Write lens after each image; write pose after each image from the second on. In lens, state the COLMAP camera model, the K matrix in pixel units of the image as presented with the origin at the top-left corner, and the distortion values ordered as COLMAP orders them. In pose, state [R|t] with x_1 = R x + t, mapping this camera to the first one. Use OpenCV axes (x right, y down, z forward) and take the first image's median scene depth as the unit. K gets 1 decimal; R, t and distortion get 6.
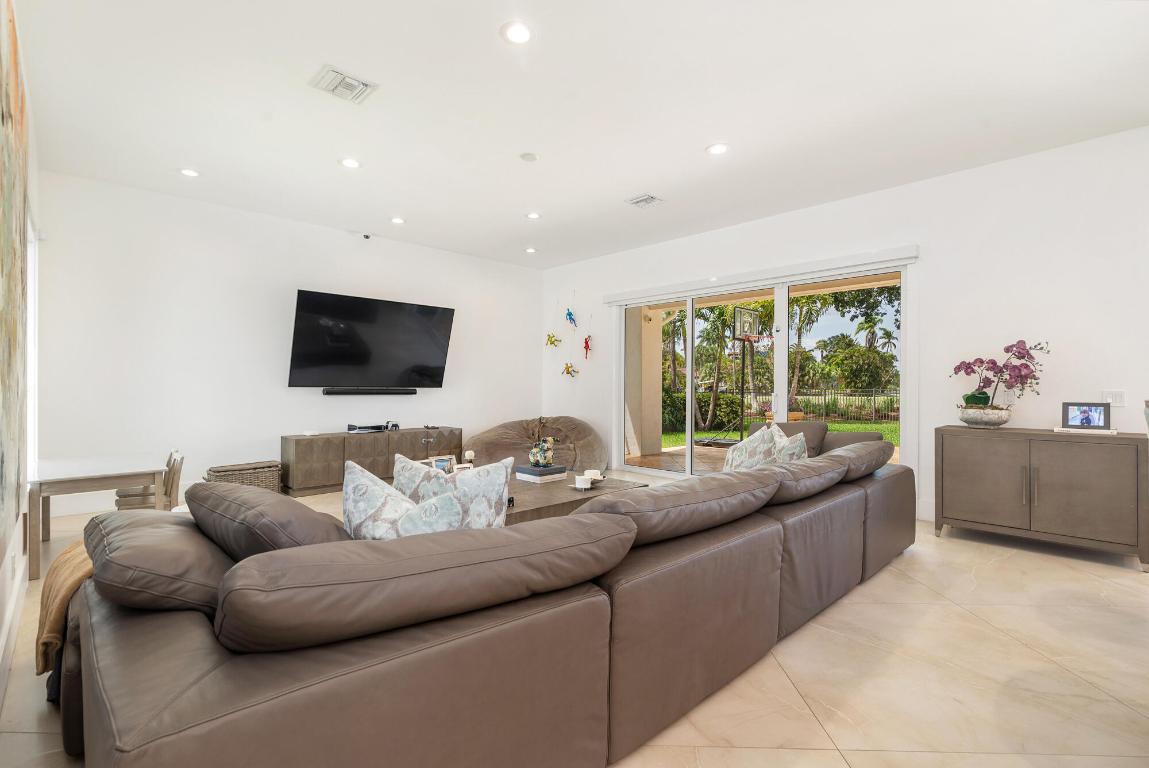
lens RADIAL K [[529.3, 0, 569.7], [0, 529.3, 389.8], [0, 0, 1]] dist [0.001806, -0.000279]
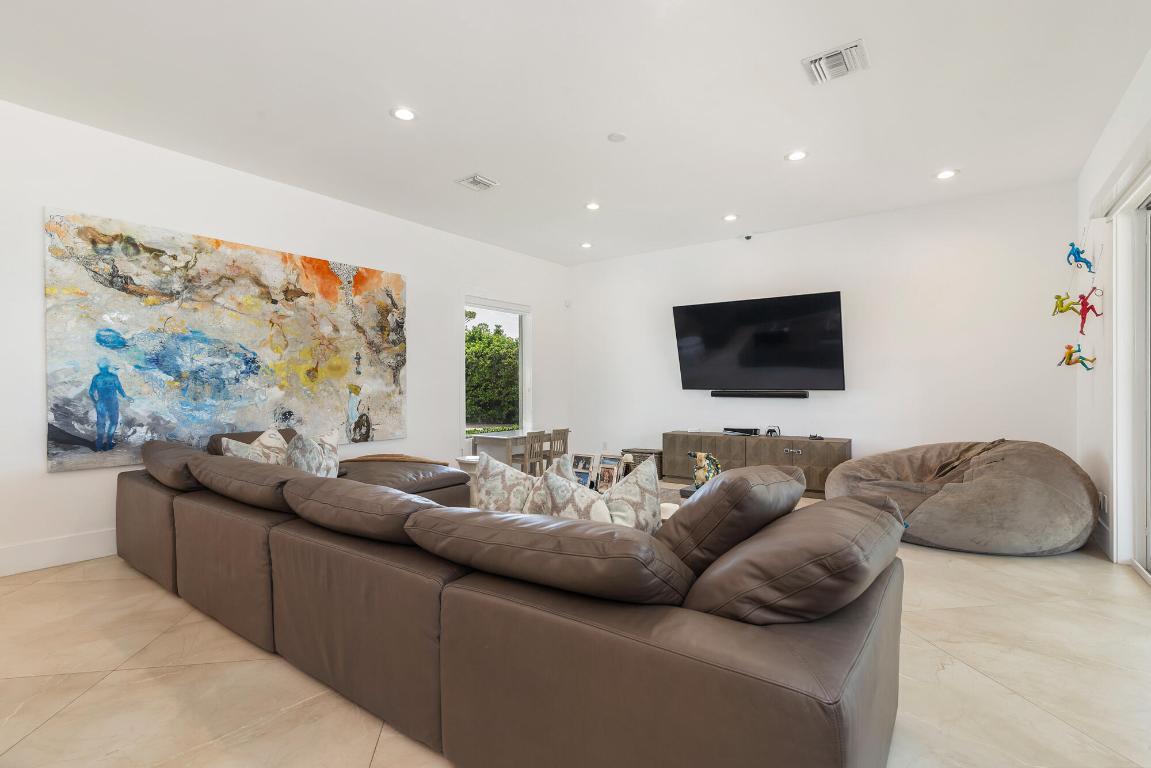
lens RADIAL K [[532.8, 0, 573.2], [0, 532.8, 384.6], [0, 0, 1]] dist [0.001312, 0.000807]
pose [[0.181789, -0.009691, -0.983290, 0.619824], [-0.006058, 0.999921, -0.010975, -0.001753], [0.983319, 0.007952, 0.181716, 0.577805]]
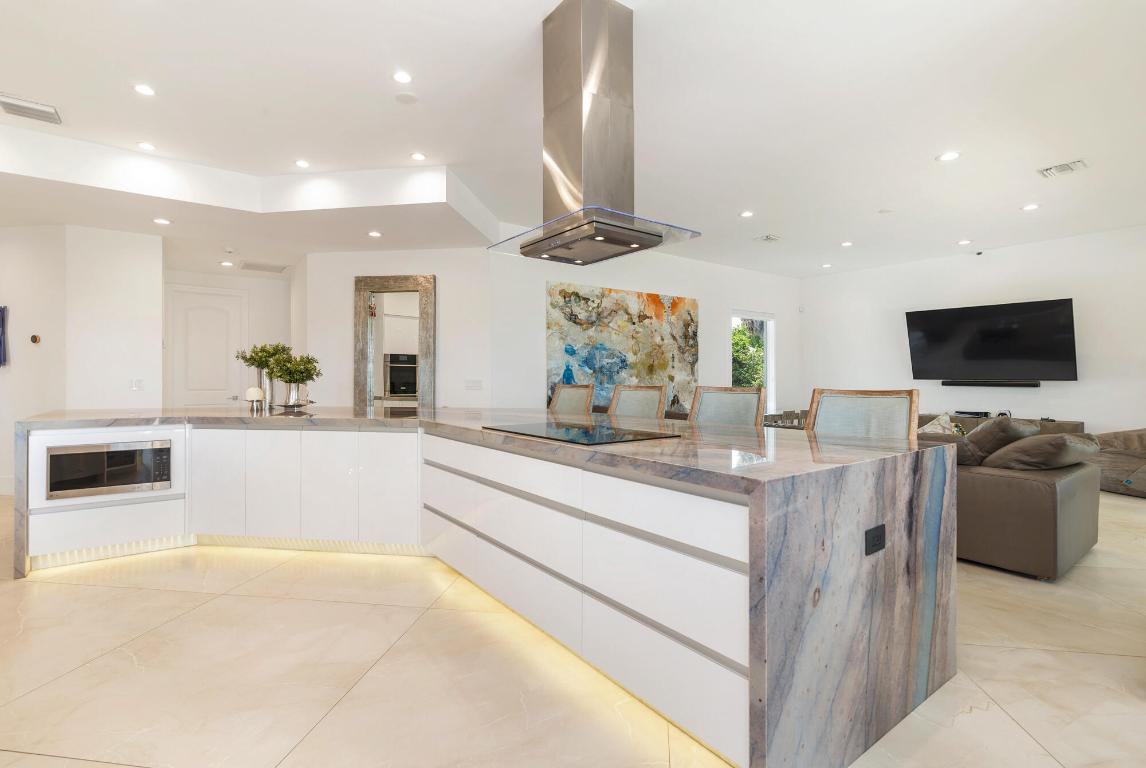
lens RADIAL K [[527.9, 0, 575.1], [0, 527.9, 375.0], [0, 0, 1]] dist [0.001806, -0.000279]
pose [[-0.120253, -0.007150, -0.992717, 1.048197], [-0.010439, 0.999928, -0.005937, 0.000995], [0.992688, 0.009649, -0.120319, 0.281057]]
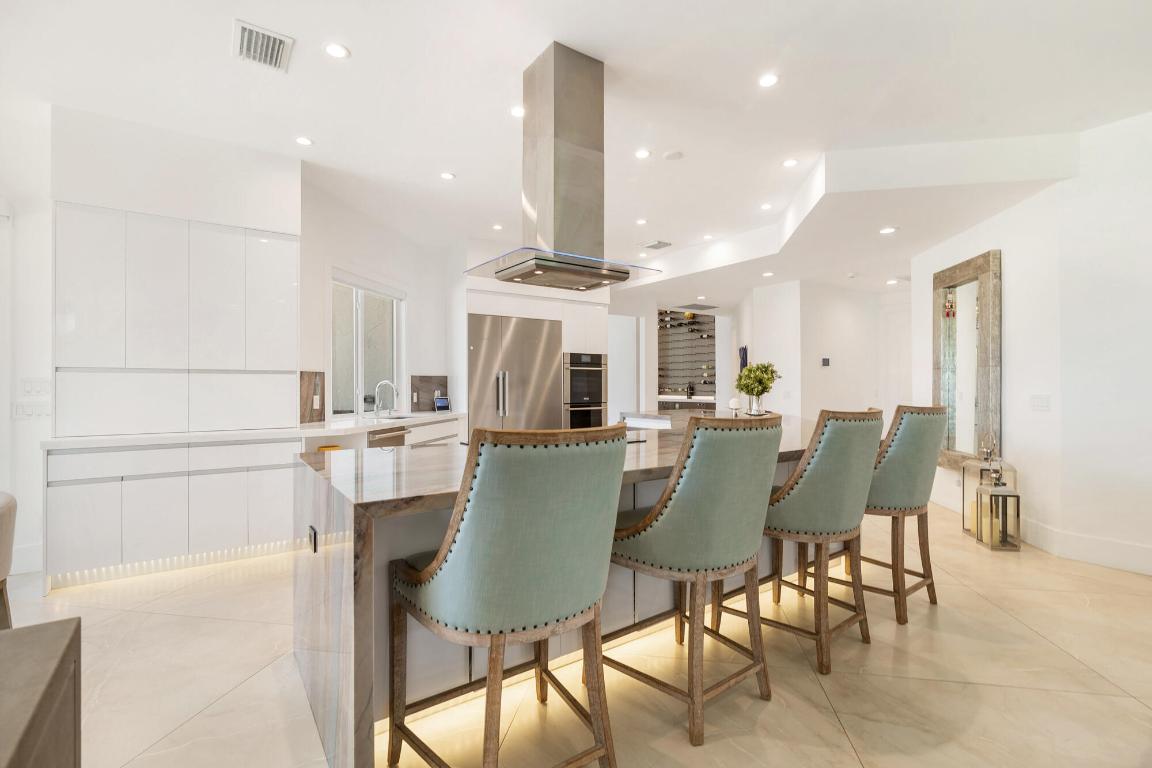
lens RADIAL K [[530.6, 0, 572.3], [0, 530.6, 386.3], [0, 0, 1]] dist [0.001806, -0.000279]
pose [[-0.989439, -0.001550, 0.144944, 0.507214], [-0.000087, 0.999949, 0.010098, -0.013041], [-0.144953, 0.009979, -0.989388, 0.751178]]
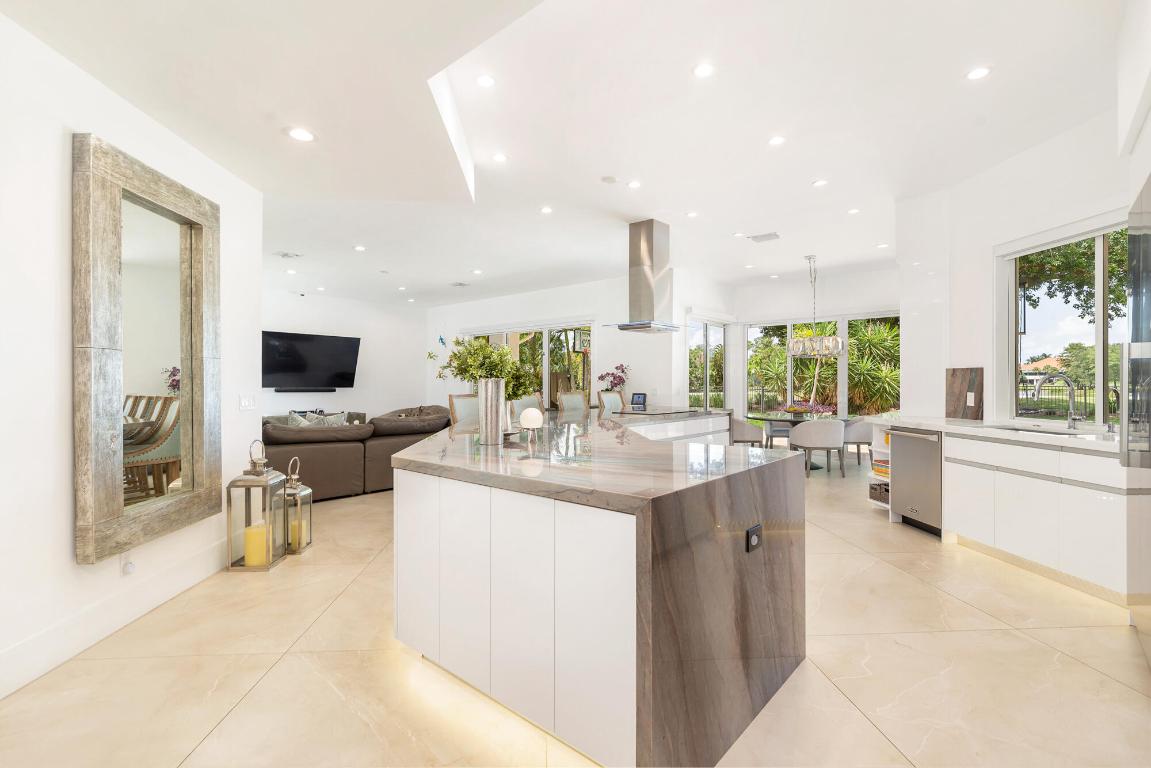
lens RADIAL K [[530.2, 0, 566.4], [0, 530.2, 382.1], [0, 0, 1]] dist [0.001806, -0.000279]
pose [[0.996589, -0.004232, 0.082419, 0.334324], [0.005093, 0.999935, -0.010244, -0.000699], [-0.082370, 0.010629, 0.996545, -0.798603]]
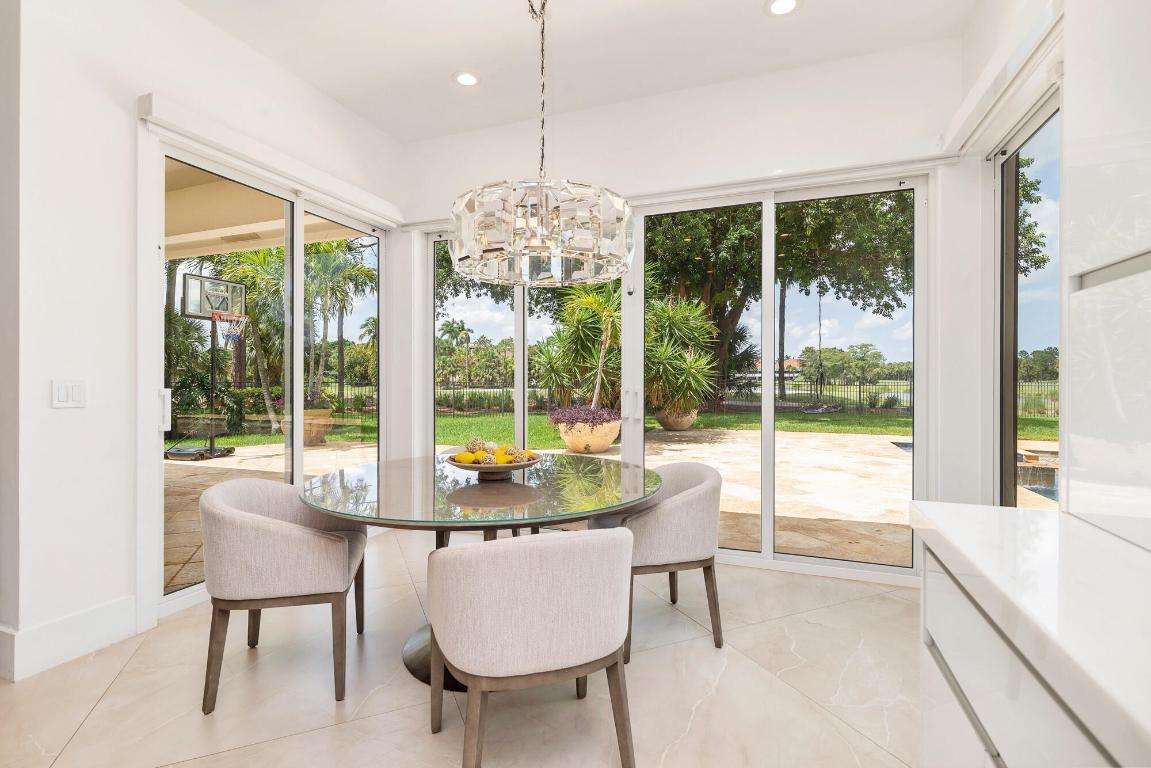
lens RADIAL K [[530.2, 0, 567.3], [0, 530.2, 388.1], [0, 0, 1]] dist [0.001806, -0.000279]
pose [[0.909401, -0.009414, 0.415814, 0.942729], [0.005837, 0.999934, 0.009873, 0.006282], [-0.415879, -0.006551, 0.909396, 0.149907]]
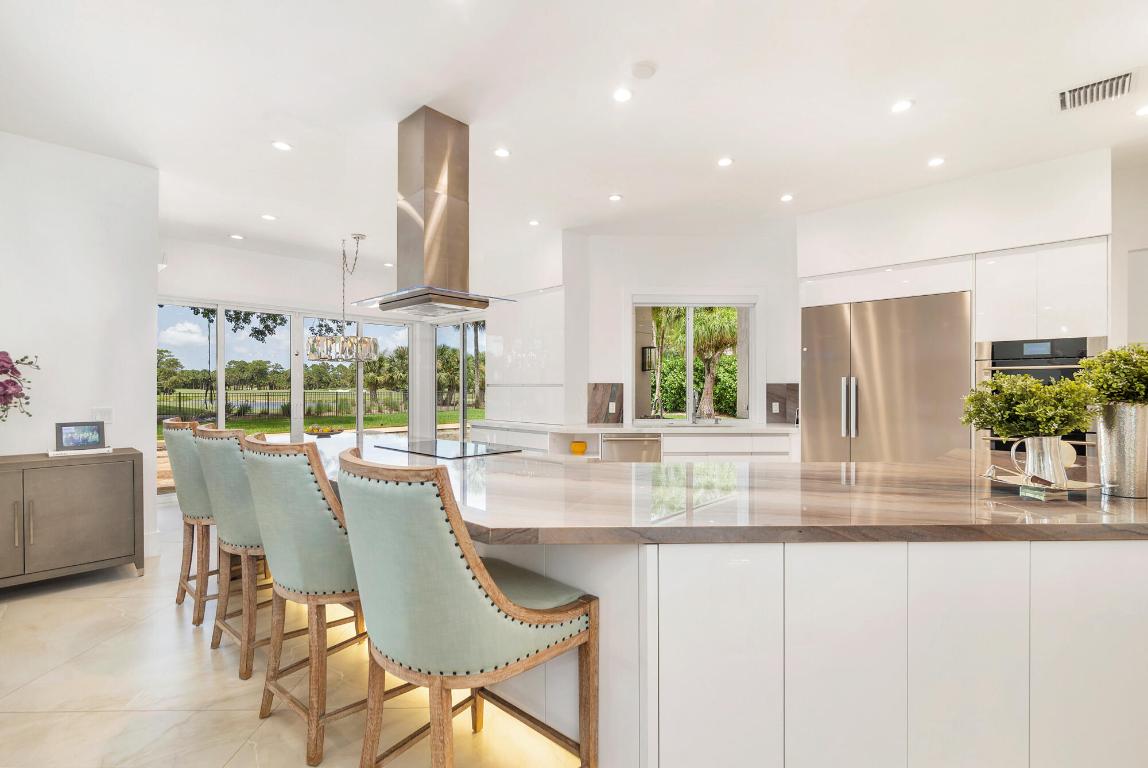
lens RADIAL K [[528.8, 0, 574.8], [0, 528.8, 395.8], [0, 0, 1]] dist [0.001806, -0.000279]
pose [[-0.049893, -0.018282, 0.998587, -0.020701], [0.007973, 0.999793, 0.018703, -0.023380], [-0.998723, 0.008895, -0.049737, 0.103246]]
